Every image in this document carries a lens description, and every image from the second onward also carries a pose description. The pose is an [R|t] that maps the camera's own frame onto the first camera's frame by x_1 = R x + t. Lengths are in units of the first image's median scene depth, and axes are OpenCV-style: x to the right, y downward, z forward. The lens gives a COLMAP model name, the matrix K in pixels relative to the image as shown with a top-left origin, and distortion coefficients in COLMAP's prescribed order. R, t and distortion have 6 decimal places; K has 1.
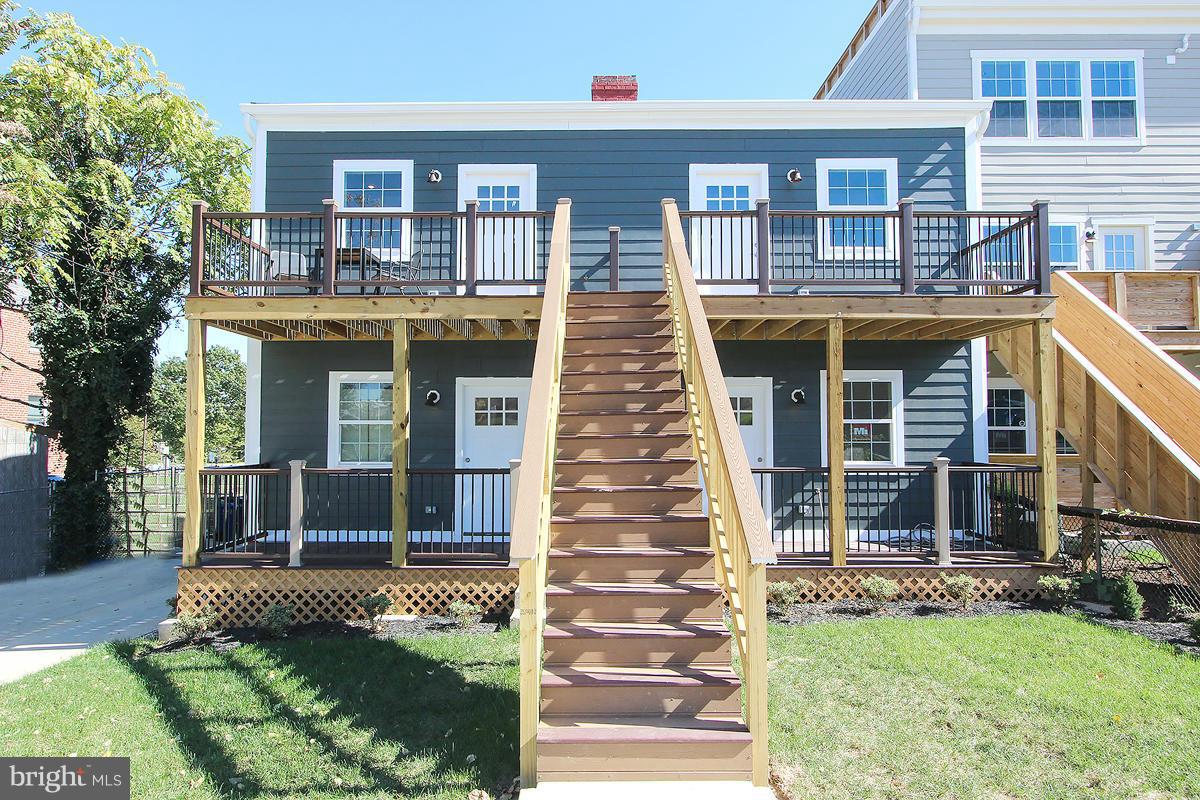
lens RADIAL K [[731.2, 0, 600.0], [0, 731.2, 400.0], [0, 0, 1]] dist [-0.007182, 0.003381]
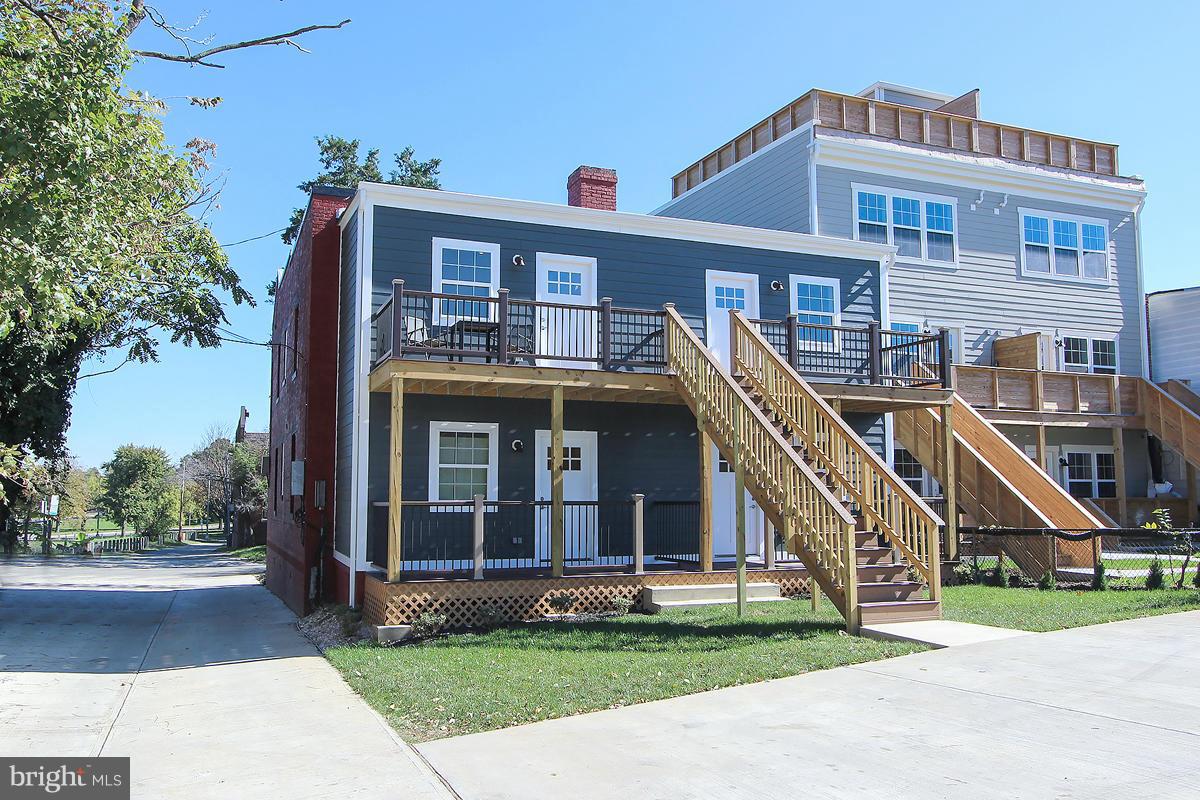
lens RADIAL K [[994.7, 0, 600.0], [0, 994.7, 400.0], [0, 0, 1]] dist [-0.002334, -0.001337]
pose [[0.920095, 0.040309, 0.389616, -0.739050], [-0.019261, 0.998144, -0.057780, 0.013019], [-0.391222, 0.045659, 0.919163, -0.541659]]
